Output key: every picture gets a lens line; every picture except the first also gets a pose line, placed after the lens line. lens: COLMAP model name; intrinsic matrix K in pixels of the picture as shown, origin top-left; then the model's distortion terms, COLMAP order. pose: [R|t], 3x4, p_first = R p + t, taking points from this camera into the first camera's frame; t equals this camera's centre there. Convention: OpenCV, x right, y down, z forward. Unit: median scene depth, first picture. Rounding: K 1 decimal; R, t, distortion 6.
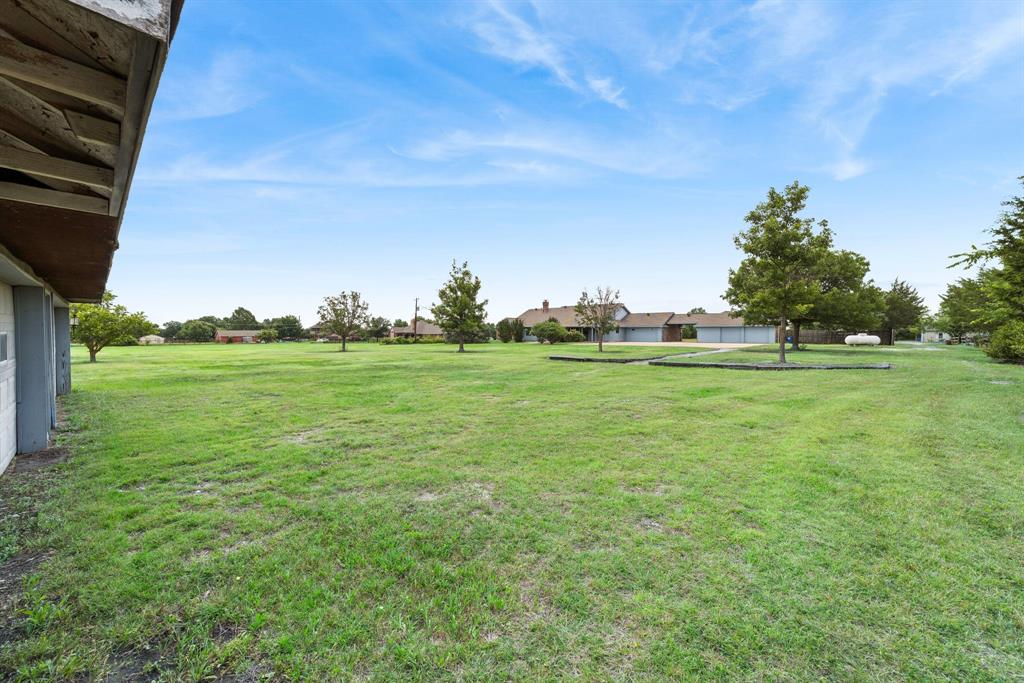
lens RADIAL K [[404.2, 0, 508.6], [0, 404.2, 337.3], [0, 0, 1]] dist [-0.019800, 0.000385]
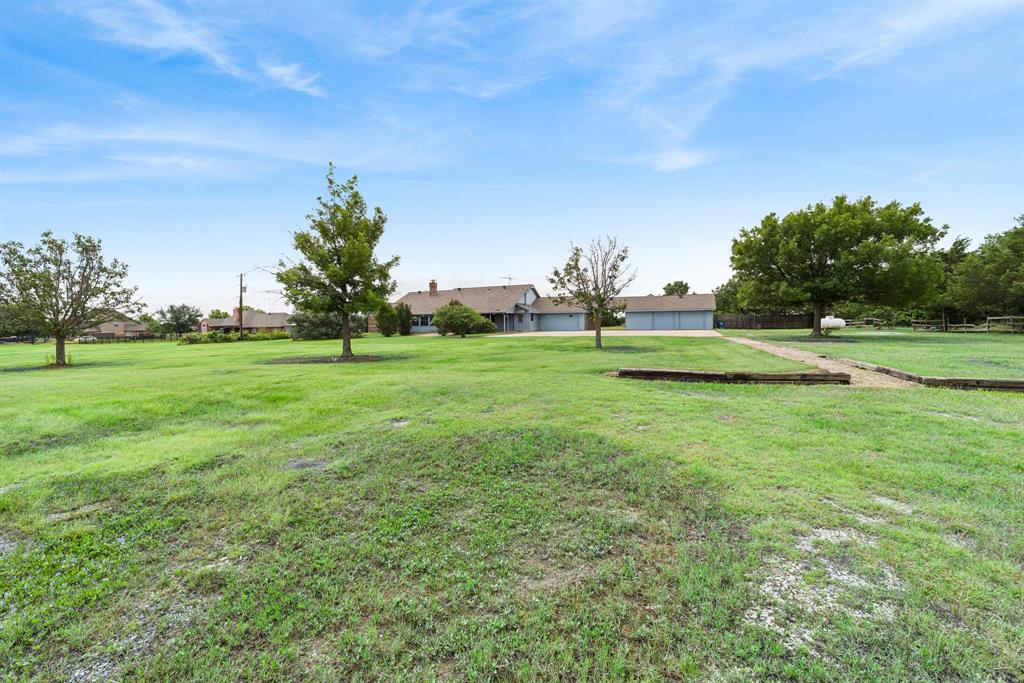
lens RADIAL K [[417.1, 0, 515.0], [0, 417.1, 343.4], [0, 0, 1]] dist [-0.008982, 0.000666]
pose [[0.937297, -0.033029, 0.346962, -0.057367], [0.019985, 0.998955, 0.041107, 0.000117], [-0.347957, -0.031595, 0.936978, 0.246213]]
